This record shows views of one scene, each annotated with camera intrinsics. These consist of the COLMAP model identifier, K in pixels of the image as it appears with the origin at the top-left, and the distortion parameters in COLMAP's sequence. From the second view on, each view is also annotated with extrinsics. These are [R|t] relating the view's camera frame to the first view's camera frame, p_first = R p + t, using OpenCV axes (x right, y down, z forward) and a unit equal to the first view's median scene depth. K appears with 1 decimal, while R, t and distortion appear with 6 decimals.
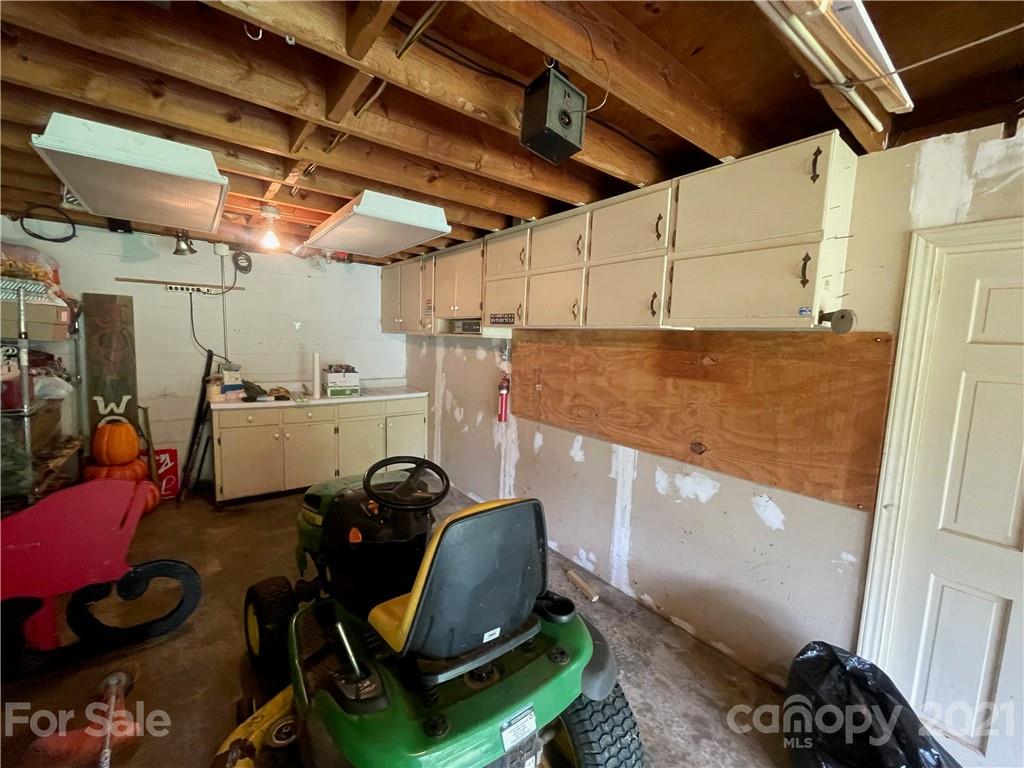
lens RADIAL K [[415.5, 0, 514.1], [0, 415.5, 377.3], [0, 0, 1]] dist [-0.004938, -0.001856]
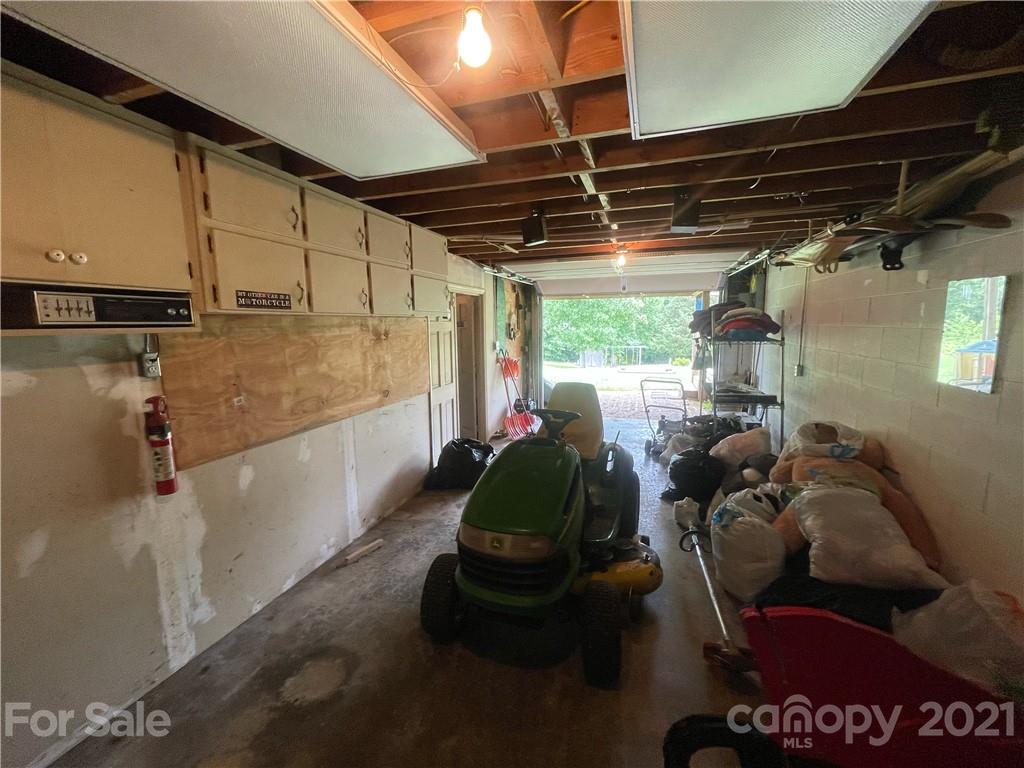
lens RADIAL K [[415.5, 0, 512.4], [0, 415.5, 383.6], [0, 0, 1]] dist [-0.004938, -0.001856]
pose [[-0.555712, -0.145559, 0.818533, -0.788117], [0.076465, 0.971432, 0.224662, -0.129094], [-0.827851, 0.187436, -0.528707, 1.038158]]
